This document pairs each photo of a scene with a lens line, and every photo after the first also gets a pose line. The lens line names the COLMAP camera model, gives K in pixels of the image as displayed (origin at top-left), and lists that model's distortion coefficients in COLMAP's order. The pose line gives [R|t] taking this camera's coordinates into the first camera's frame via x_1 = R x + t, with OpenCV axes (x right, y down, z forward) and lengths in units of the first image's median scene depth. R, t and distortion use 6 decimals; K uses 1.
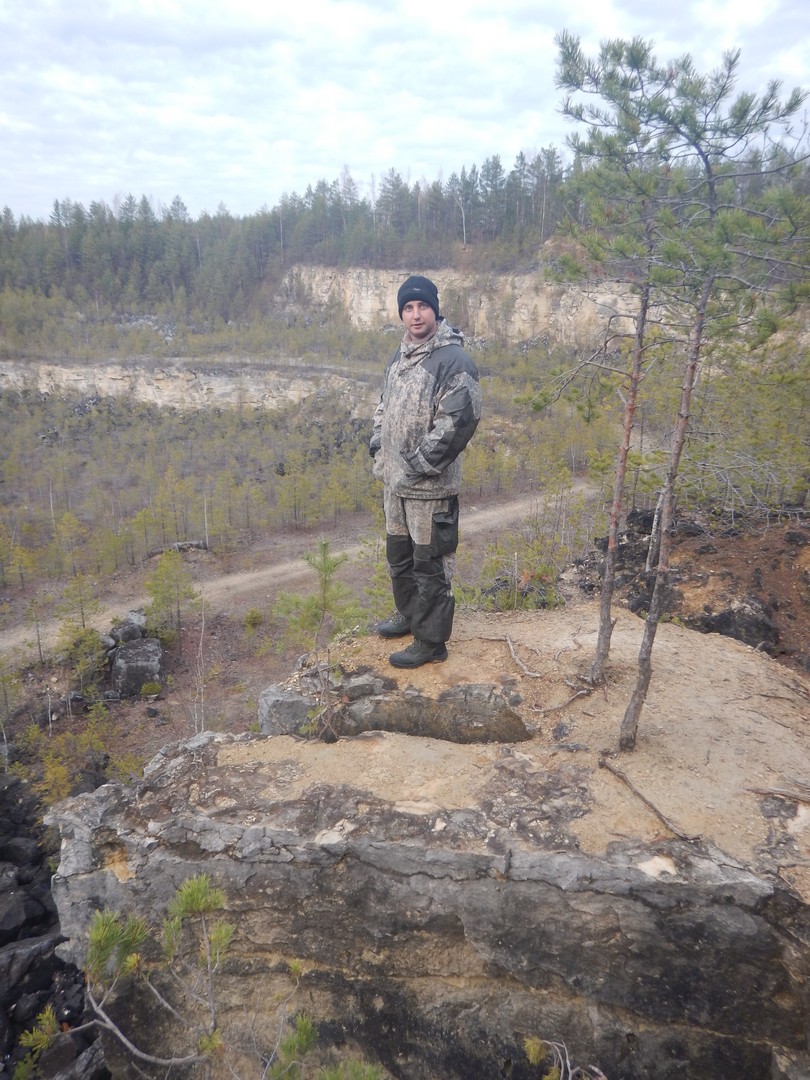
lens RADIAL K [[771.0, 0, 397.4], [0, 771.0, 533.5], [0, 0, 1]] dist [-0.000651, 0.008803]
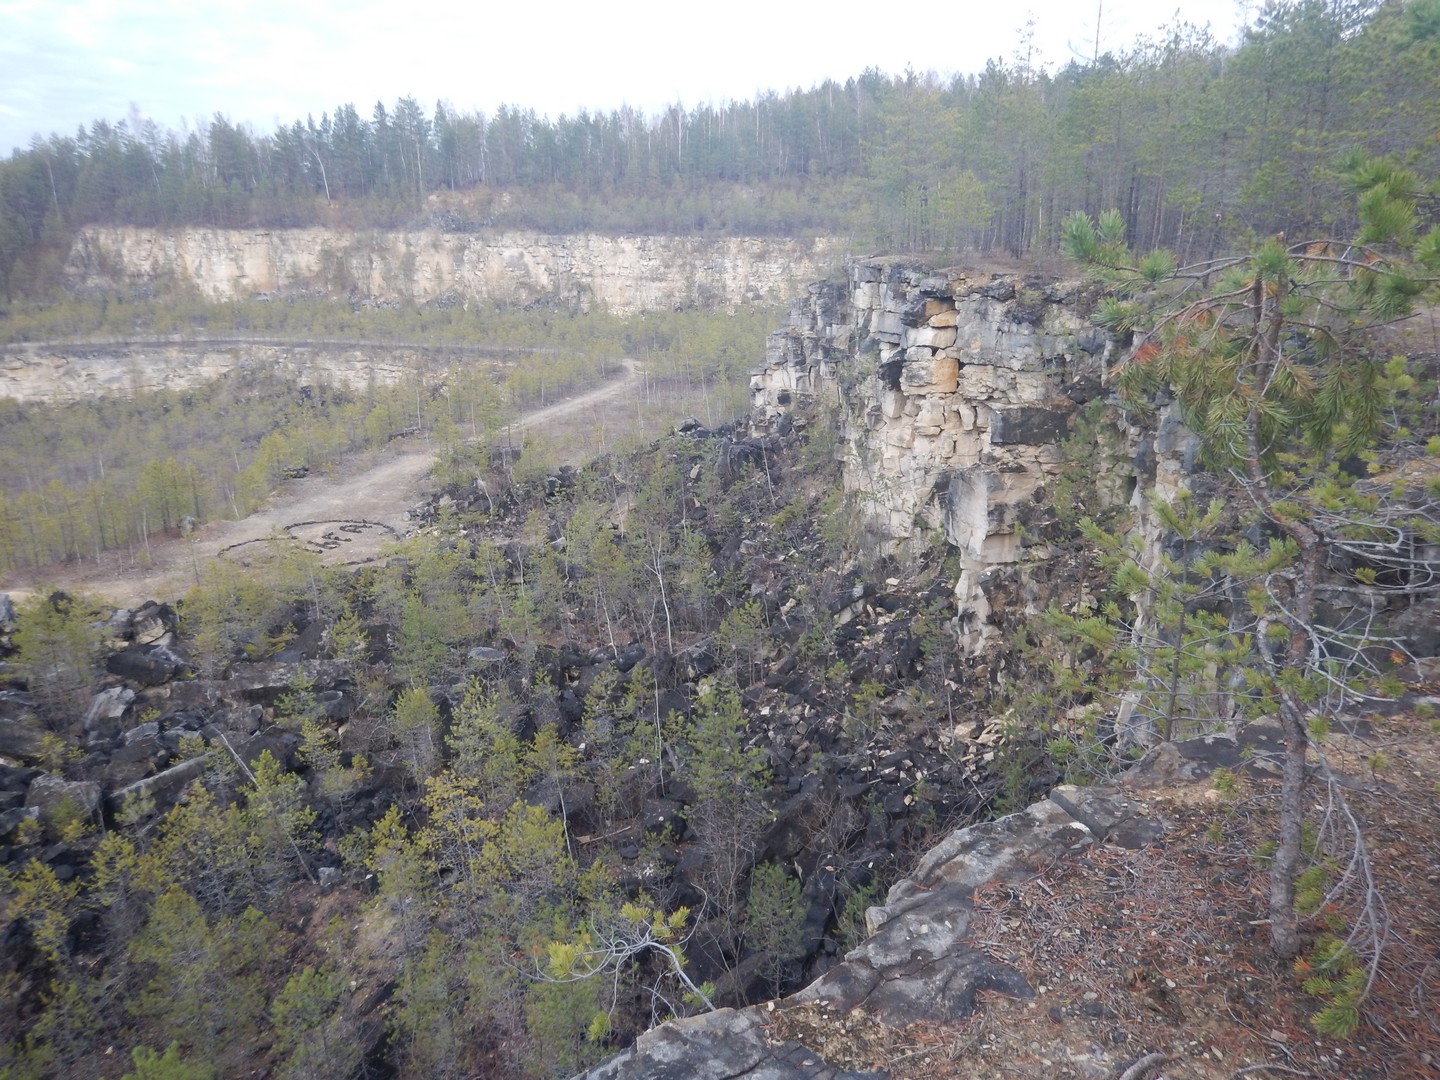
lens RADIAL K [[1028.0, 0, 715.8], [0, 1028.0, 530.3], [0, 0, 1]] dist [-0.000651, 0.008803]
pose [[0.838716, -0.172312, 0.516589, -0.246176], [0.194887, 0.980767, 0.010730, 0.083478], [-0.508503, 0.091677, 0.856166, -0.236752]]
